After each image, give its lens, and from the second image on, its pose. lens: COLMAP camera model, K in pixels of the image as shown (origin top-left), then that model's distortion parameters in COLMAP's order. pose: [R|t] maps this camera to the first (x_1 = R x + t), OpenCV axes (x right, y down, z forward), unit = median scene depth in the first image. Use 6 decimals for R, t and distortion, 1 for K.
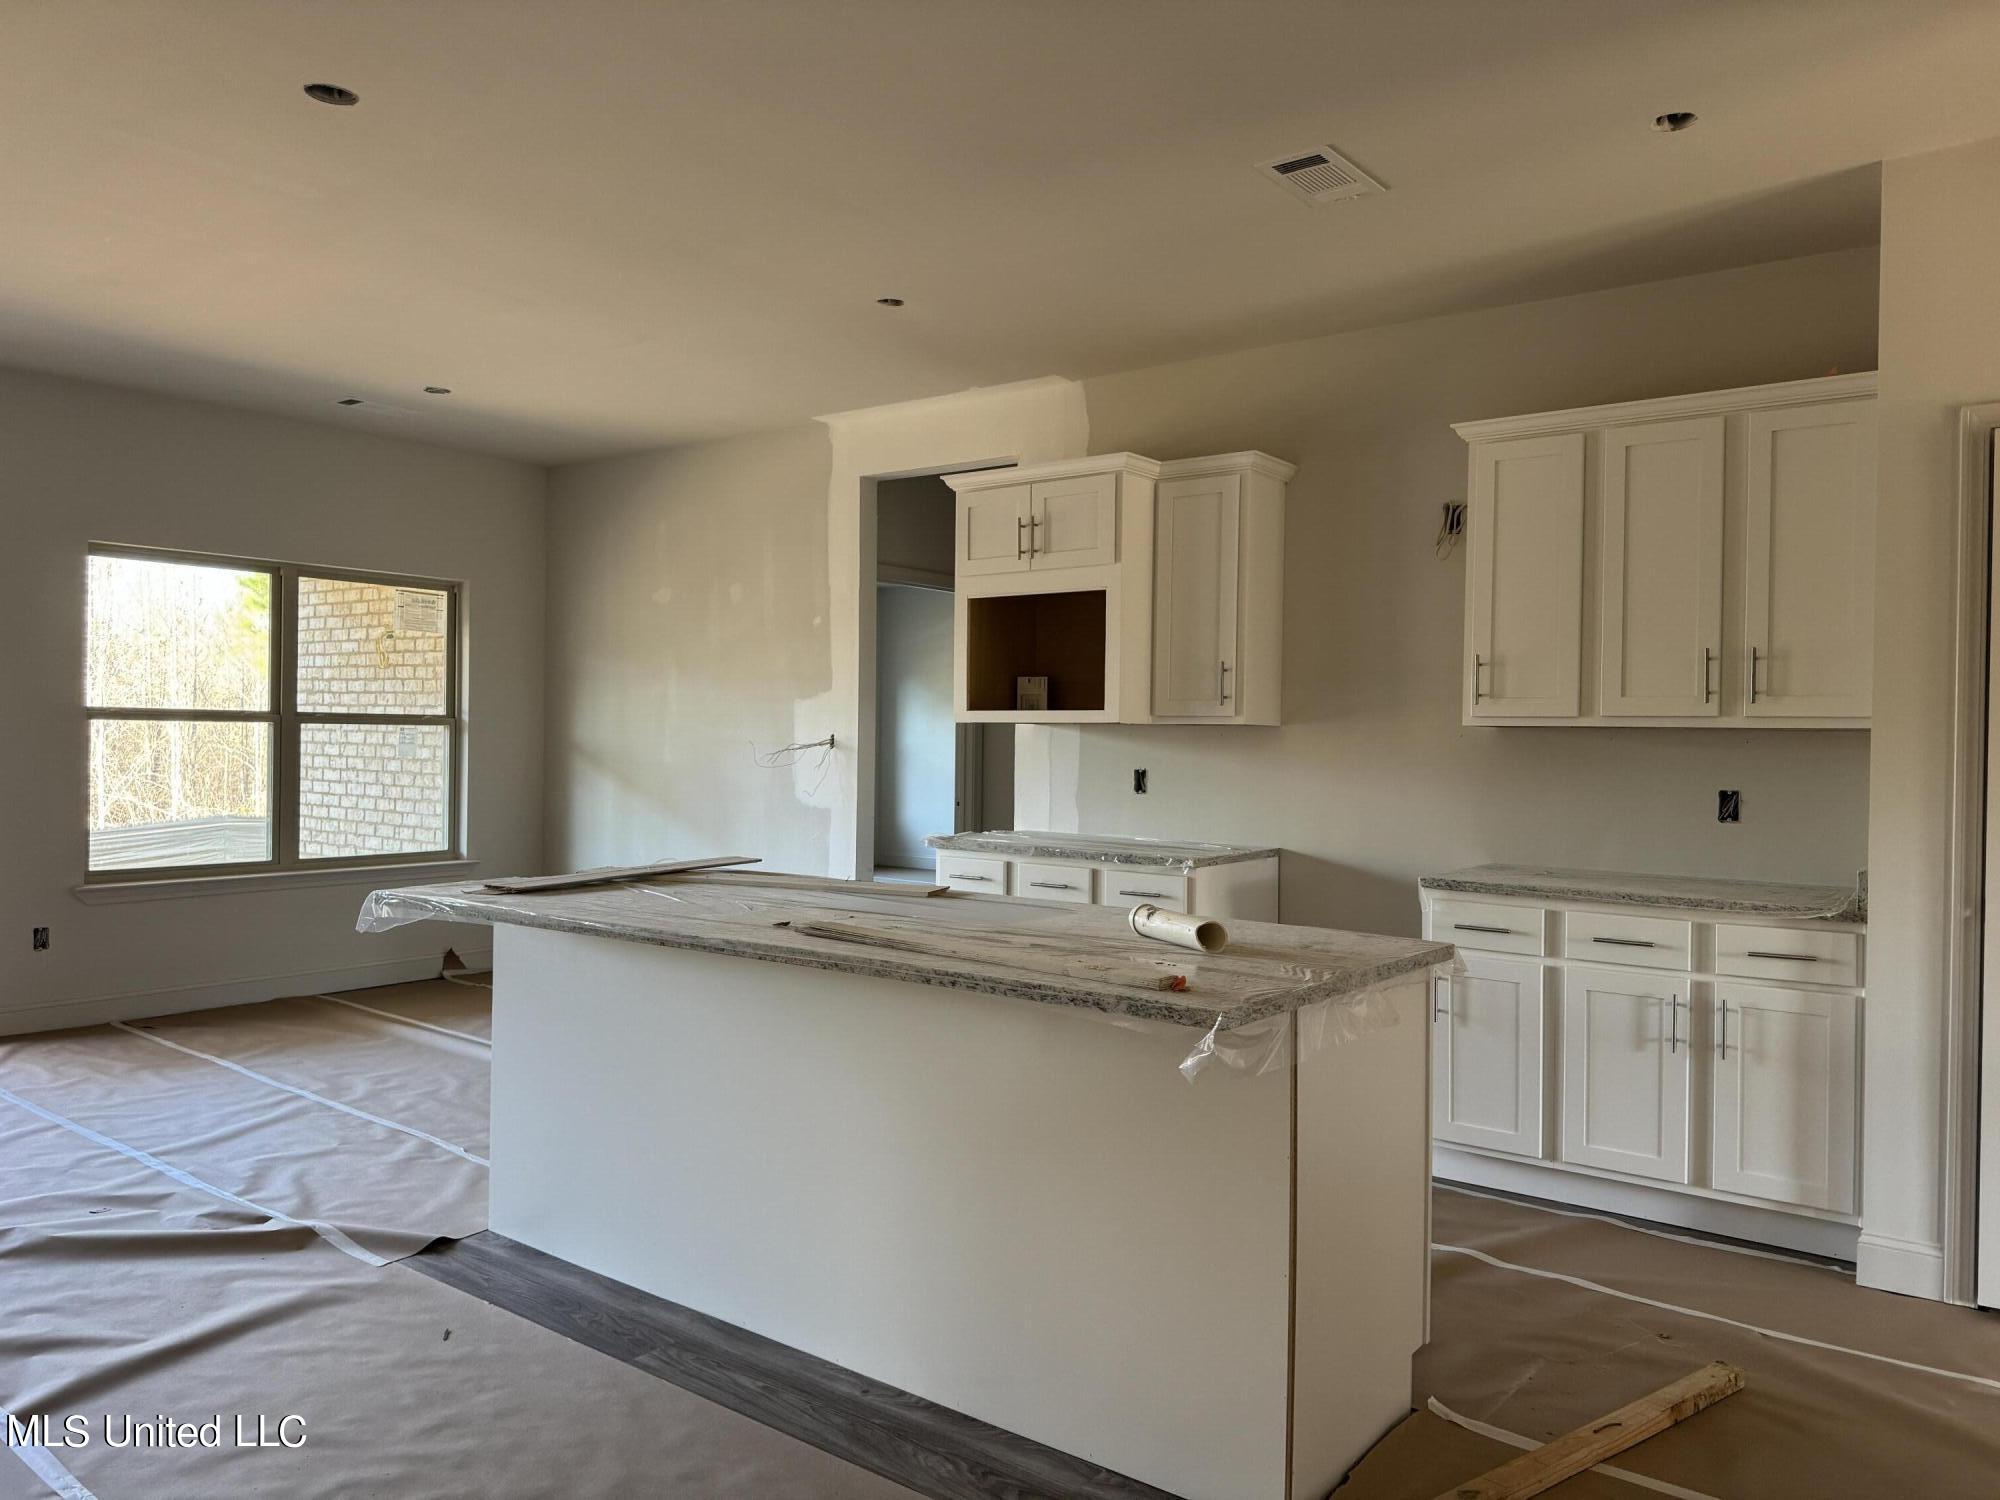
lens RADIAL K [[1428.3, 0, 1000.9], [0, 1428.3, 735.6], [0, 0, 1]] dist [0.025055, -0.027880]
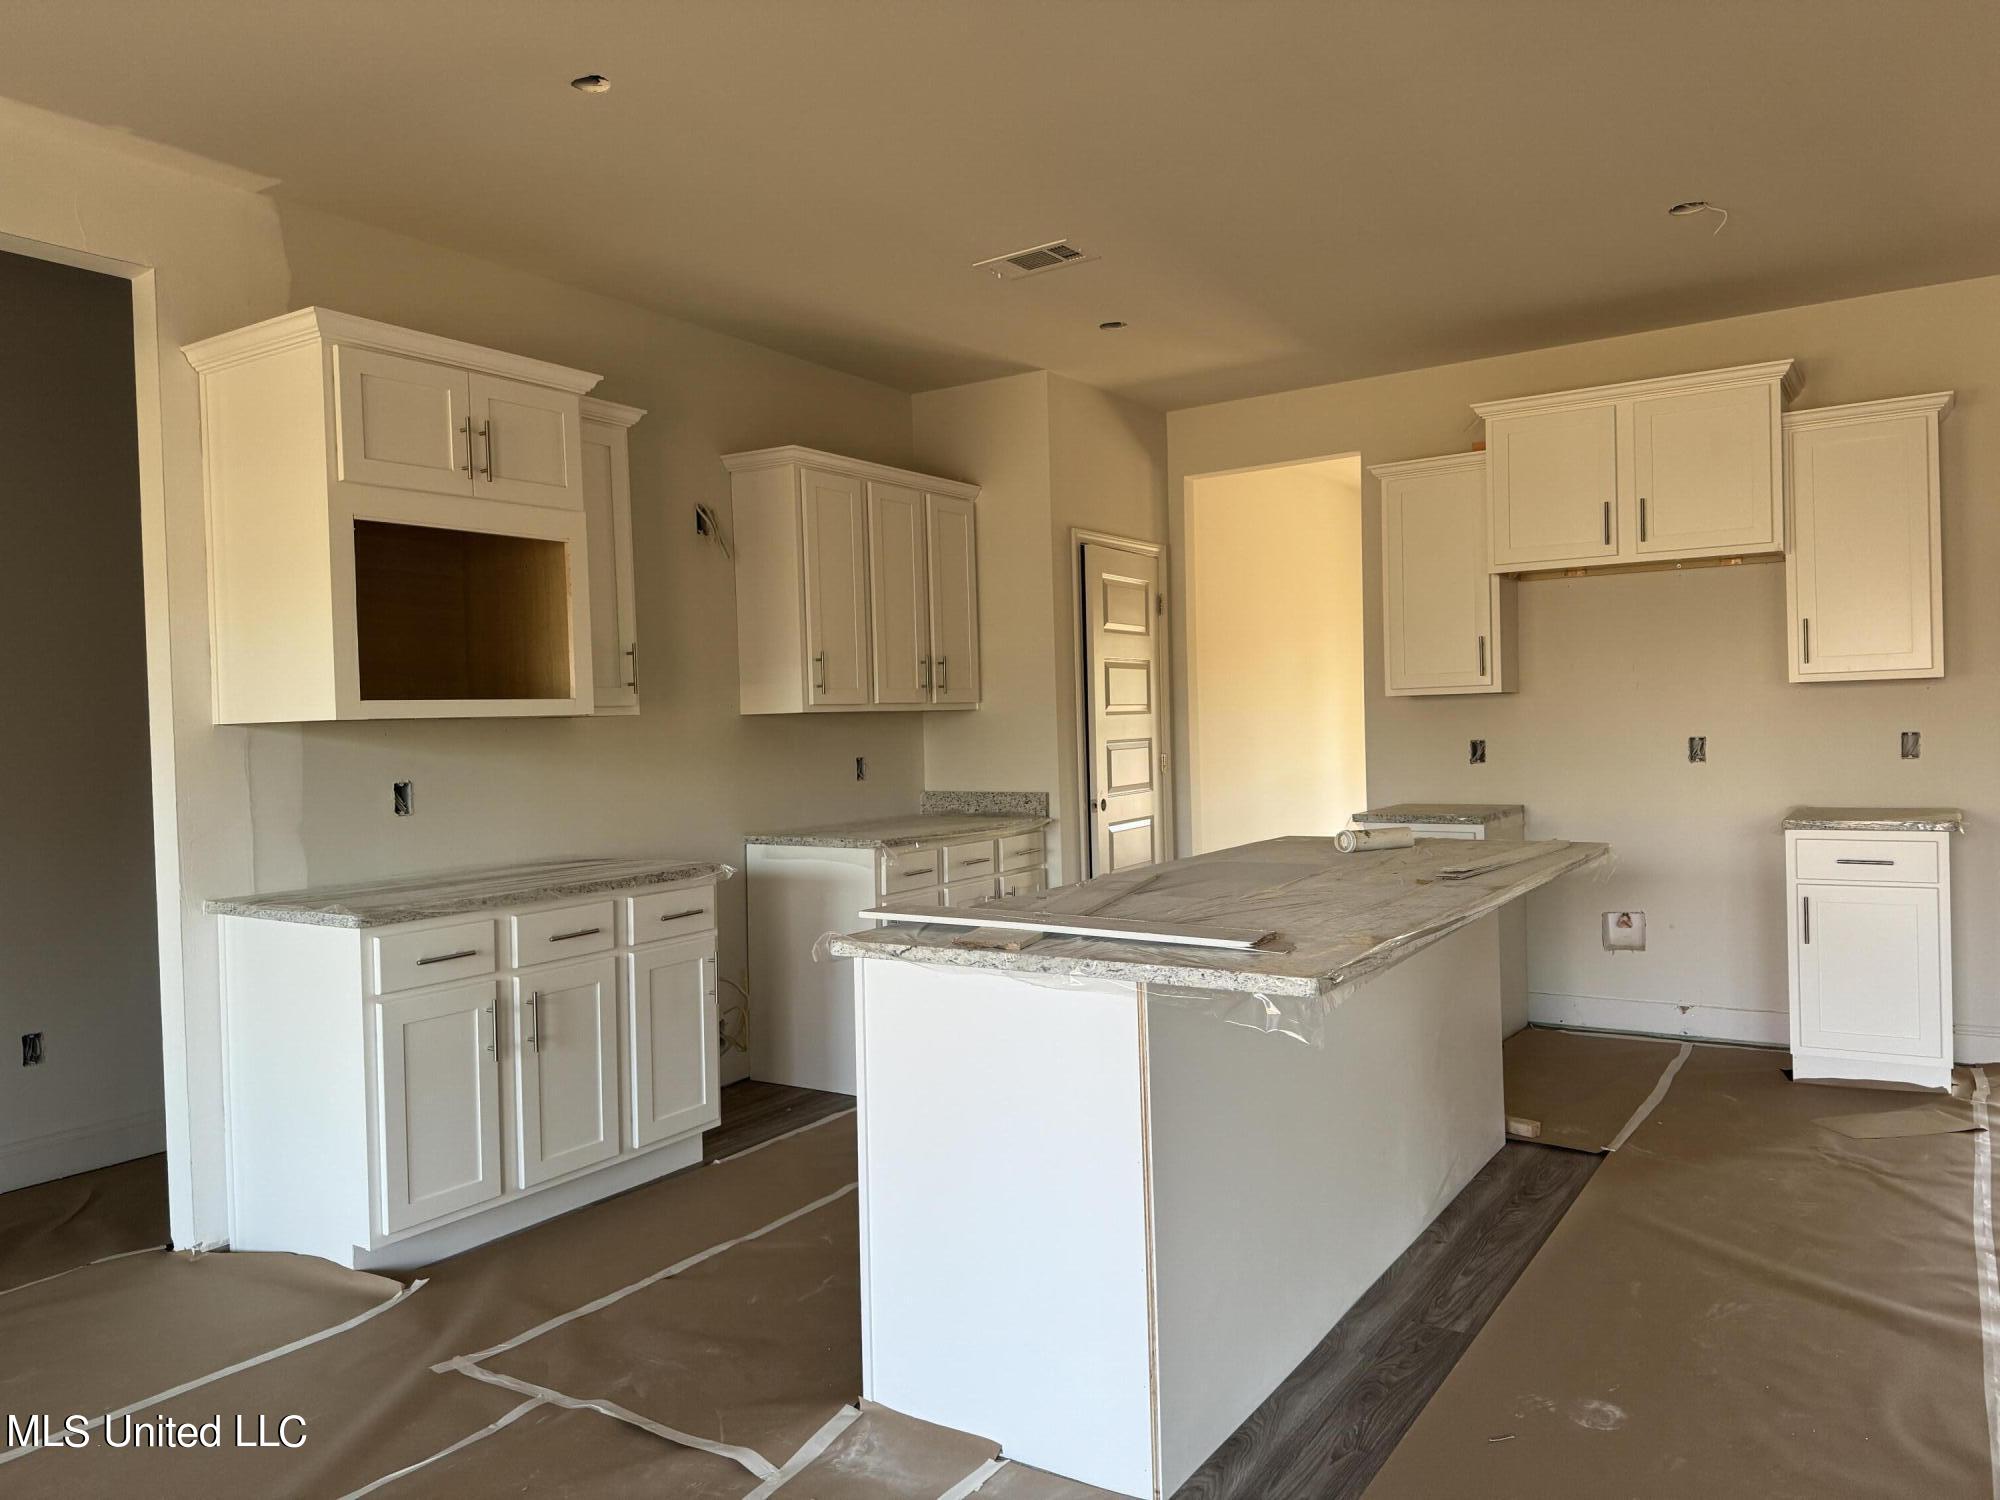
lens RADIAL K [[1428.3, 0, 999.8], [0, 1428.3, 754.1], [0, 0, 1]] dist [0.025055, -0.027880]
pose [[-0.074758, -0.032528, 0.996671, -1.024015], [0.034914, 0.998770, 0.035216, -0.008732], [-0.996590, 0.037430, -0.073530, 1.169596]]
